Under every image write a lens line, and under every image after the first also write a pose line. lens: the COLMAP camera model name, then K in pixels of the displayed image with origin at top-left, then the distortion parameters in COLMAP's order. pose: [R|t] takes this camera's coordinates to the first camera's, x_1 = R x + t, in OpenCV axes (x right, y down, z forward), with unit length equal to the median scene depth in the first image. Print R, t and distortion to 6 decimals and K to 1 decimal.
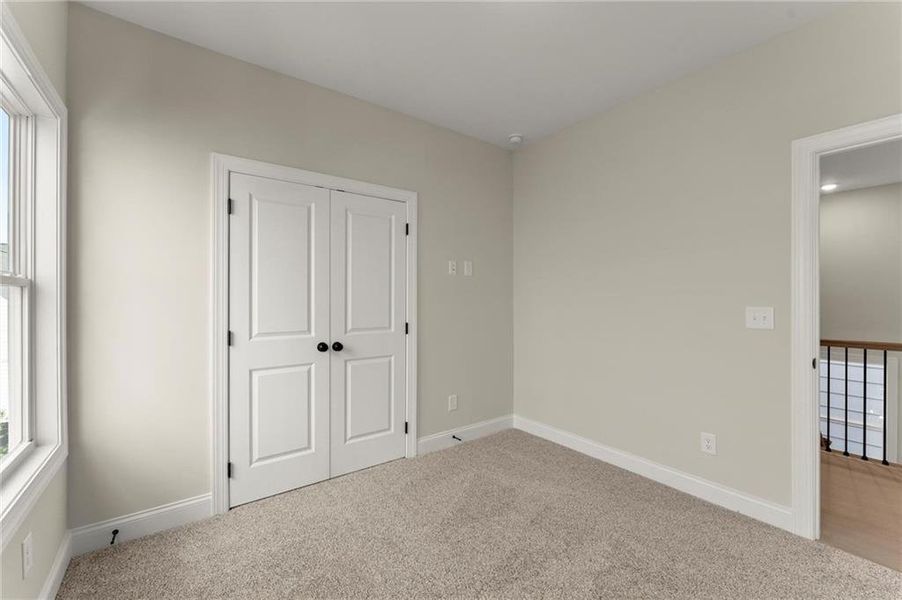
lens RADIAL K [[368.9, 0, 446.7], [0, 368.9, 299.0], [0, 0, 1]] dist [0.001466, -0.000191]
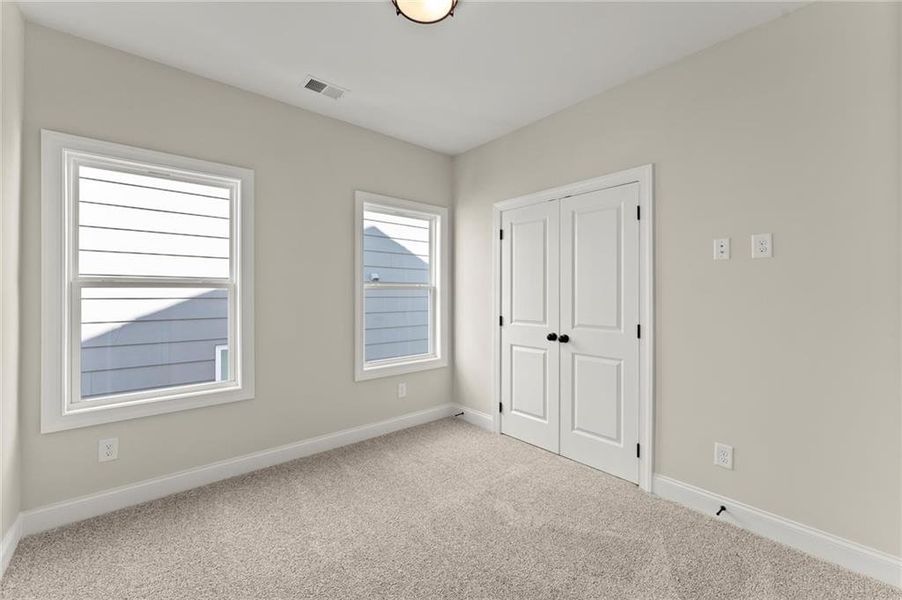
lens RADIAL K [[368.9, 0, 448.6], [0, 368.9, 293.7], [0, 0, 1]] dist [0.001466, -0.000191]
pose [[0.070170, -0.003065, -0.997530, 0.769689], [-0.006678, 0.999971, -0.003542, 0.000124], [0.997513, 0.006910, 0.070147, 0.566133]]
